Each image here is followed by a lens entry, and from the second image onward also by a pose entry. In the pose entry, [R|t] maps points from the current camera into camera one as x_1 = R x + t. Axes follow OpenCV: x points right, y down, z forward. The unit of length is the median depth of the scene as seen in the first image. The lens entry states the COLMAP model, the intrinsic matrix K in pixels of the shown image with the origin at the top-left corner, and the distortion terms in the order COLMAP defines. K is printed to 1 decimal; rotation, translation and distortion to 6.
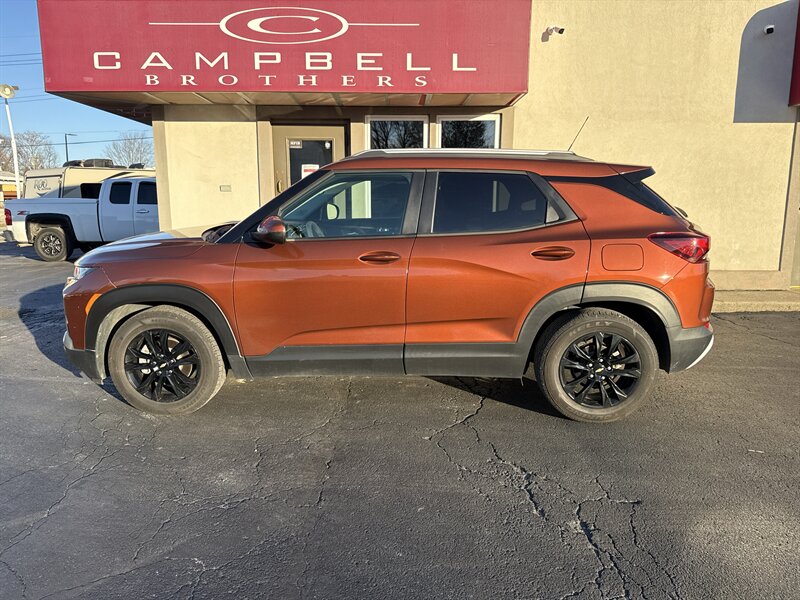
lens RADIAL K [[551.5, 0, 401.1], [0, 551.5, 297.6], [0, 0, 1]] dist [0.001187, -0.008009]
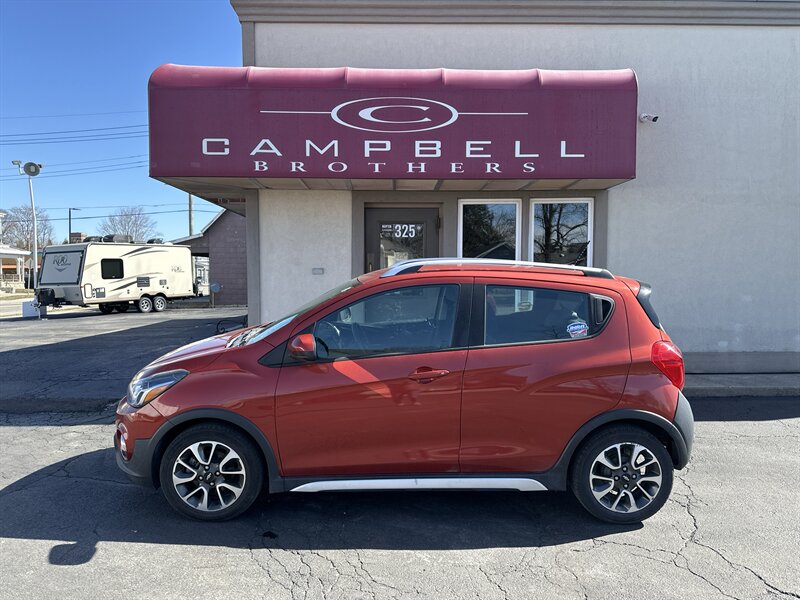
lens RADIAL K [[542.1, 0, 401.6], [0, 542.1, 303.8], [0, 0, 1]] dist [0.098291, -0.132639]
pose [[0.999740, -0.004563, 0.022362, -0.220512], [0.007098, 0.993385, -0.114609, -0.031756], [-0.021691, 0.114738, 0.993159, 0.038310]]
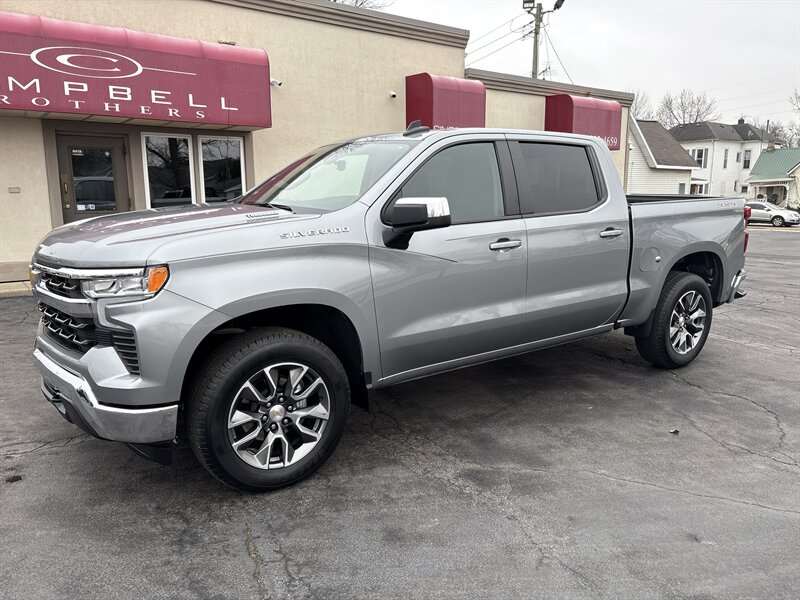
lens RADIAL K [[602.2, 0, 400.0], [0, 602.2, 300.0], [0, 0, 1]] dist [0.062478, -0.070055]
pose [[0.795682, -0.112562, 0.595164, -0.531457], [0.110570, 0.993063, 0.039994, 0.068912], [-0.595538, 0.033985, 0.802608, -0.522597]]
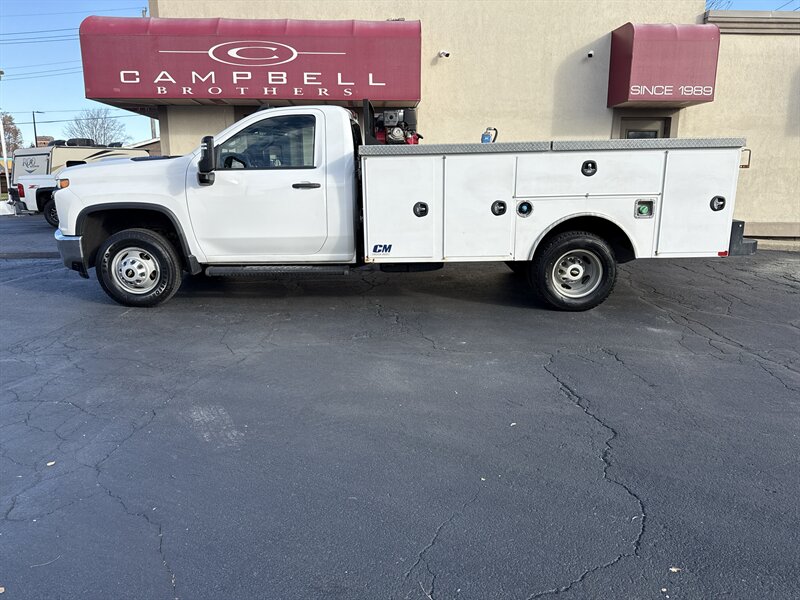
lens RADIAL K [[554.0, 0, 400.0], [0, 554.0, 300.0], [0, 0, 1]] dist [-0.001305, -0.006084]
pose [[0.998795, -0.013473, 0.047202, 0.097652], [0.011393, 0.998964, 0.044059, 0.098855], [-0.047746, -0.043469, 0.997913, -0.506213]]
